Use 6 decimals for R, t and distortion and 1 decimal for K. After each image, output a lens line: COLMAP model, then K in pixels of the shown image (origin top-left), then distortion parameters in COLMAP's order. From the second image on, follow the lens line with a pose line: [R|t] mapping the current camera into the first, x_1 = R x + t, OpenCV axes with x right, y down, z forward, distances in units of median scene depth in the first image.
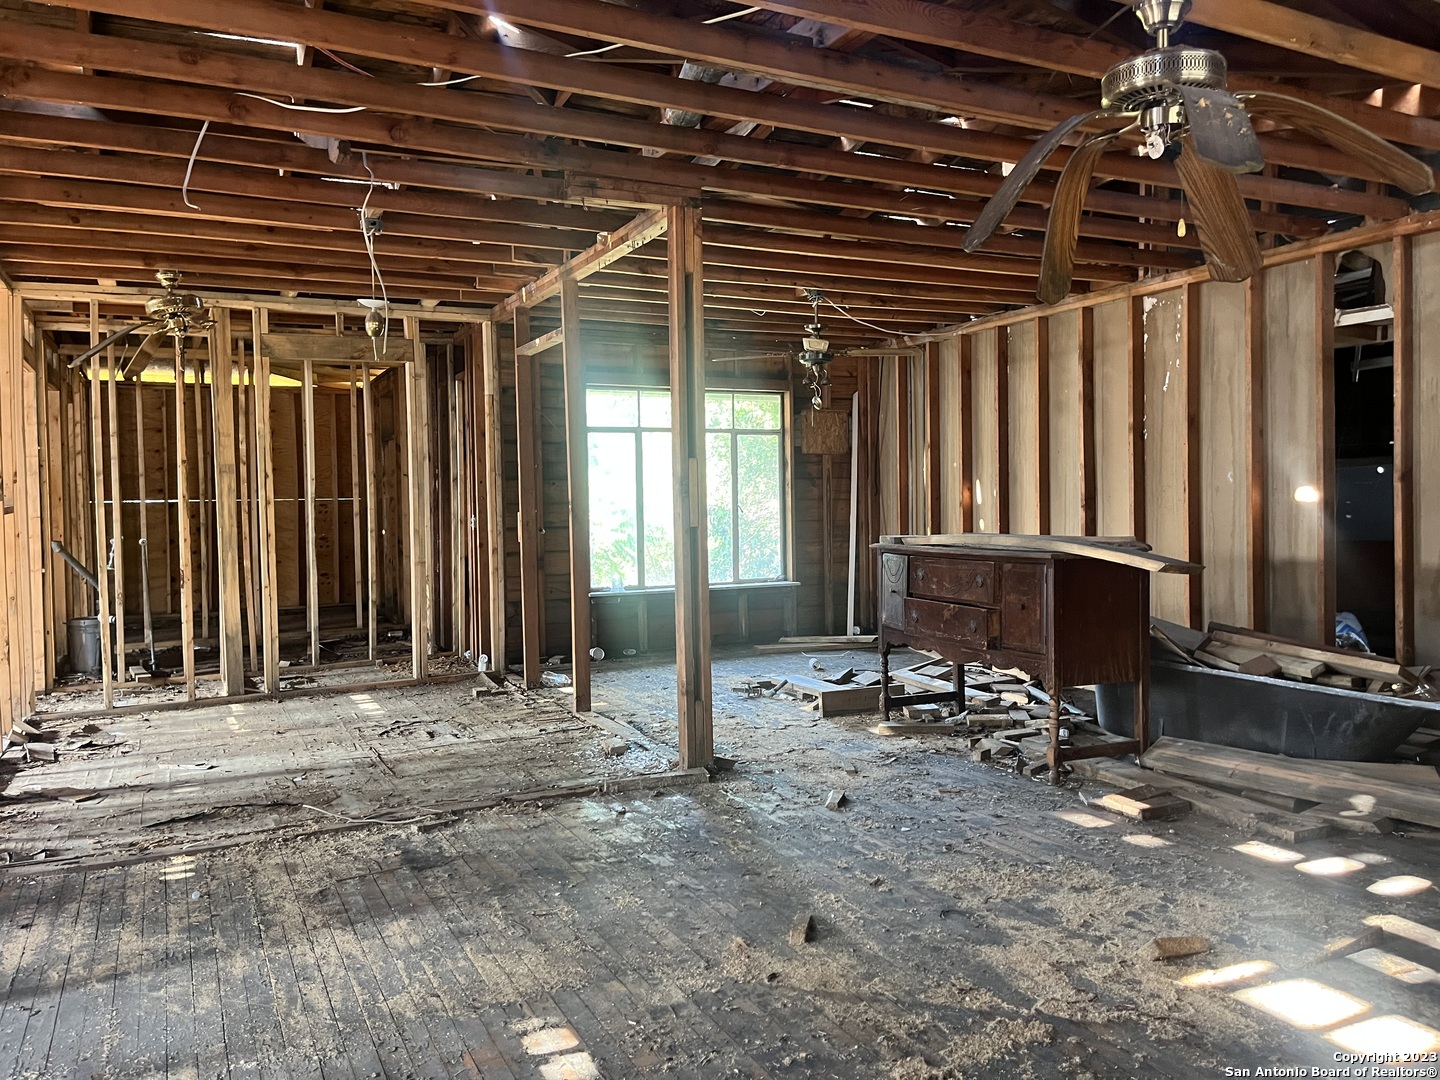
lens RADIAL K [[1093.3, 0, 720.0], [0, 1093.3, 540.0], [0, 0, 1]] dist [0.008492, 0.003324]
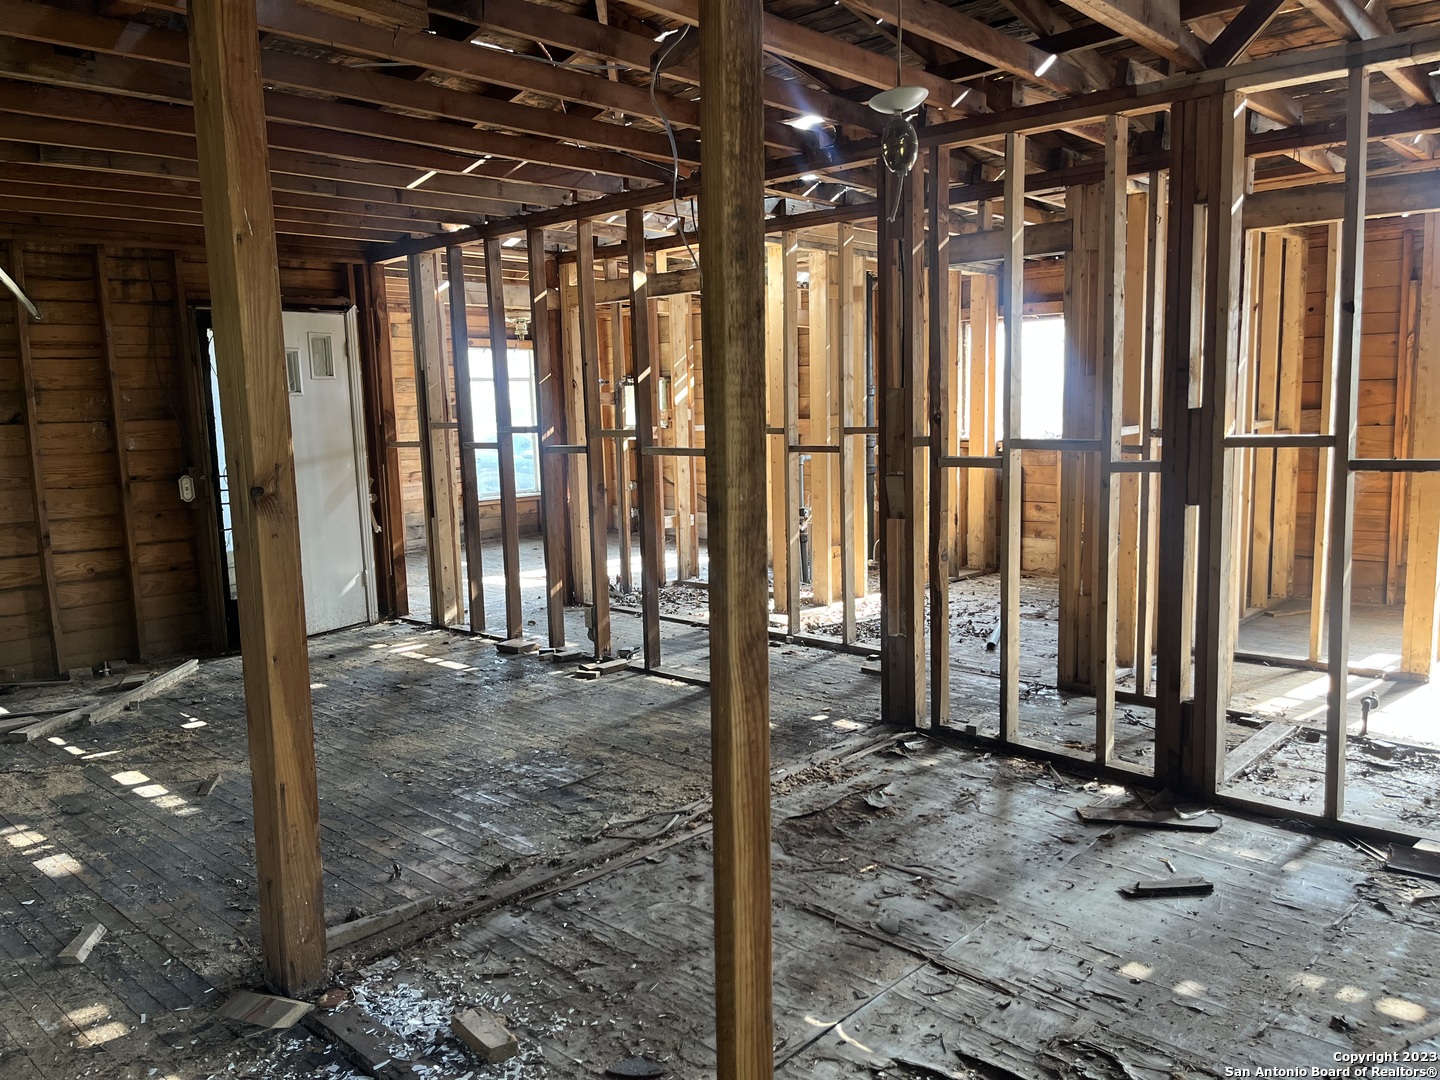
lens RADIAL K [[1093.3, 0, 720.0], [0, 1093.3, 540.0], [0, 0, 1]] dist [0.008492, 0.003324]
pose [[-0.934459, 0.090074, -0.344491, -0.084809], [0.033370, 0.985371, 0.167127, -0.178105], [0.354505, 0.144677, -0.923794, 2.582205]]
